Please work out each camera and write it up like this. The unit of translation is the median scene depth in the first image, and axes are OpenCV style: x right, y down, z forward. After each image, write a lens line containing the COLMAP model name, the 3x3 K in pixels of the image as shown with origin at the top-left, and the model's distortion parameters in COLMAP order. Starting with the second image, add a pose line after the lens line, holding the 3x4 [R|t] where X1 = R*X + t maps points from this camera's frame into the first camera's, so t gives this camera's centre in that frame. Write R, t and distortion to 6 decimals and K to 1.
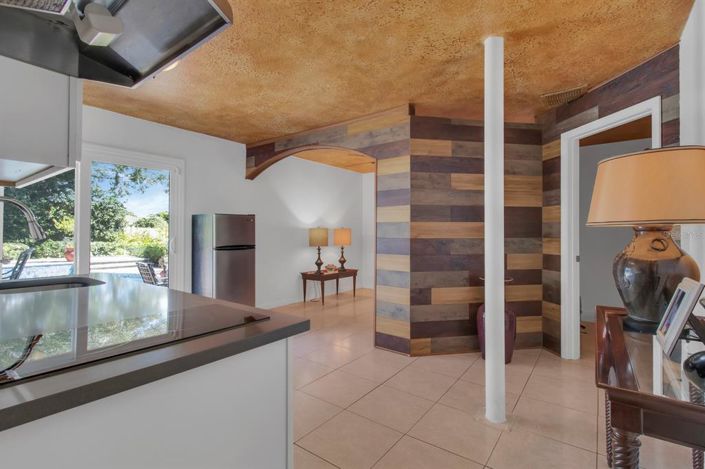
lens RADIAL K [[329.9, 0, 357.9], [0, 329.9, 238.4], [0, 0, 1]] dist [0.002051, 0.000059]
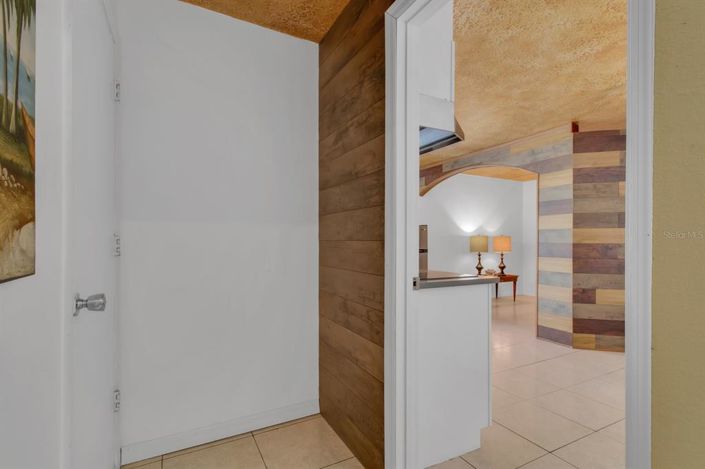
lens RADIAL K [[329.9, 0, 357.9], [0, 329.9, 238.4], [0, 0, 1]] dist [0.002051, 0.000059]
pose [[0.902215, 0.001080, -0.431285, -0.014675], [-0.013473, 0.999579, -0.025681, 0.020314], [0.431076, 0.028980, 0.901850, -0.300202]]
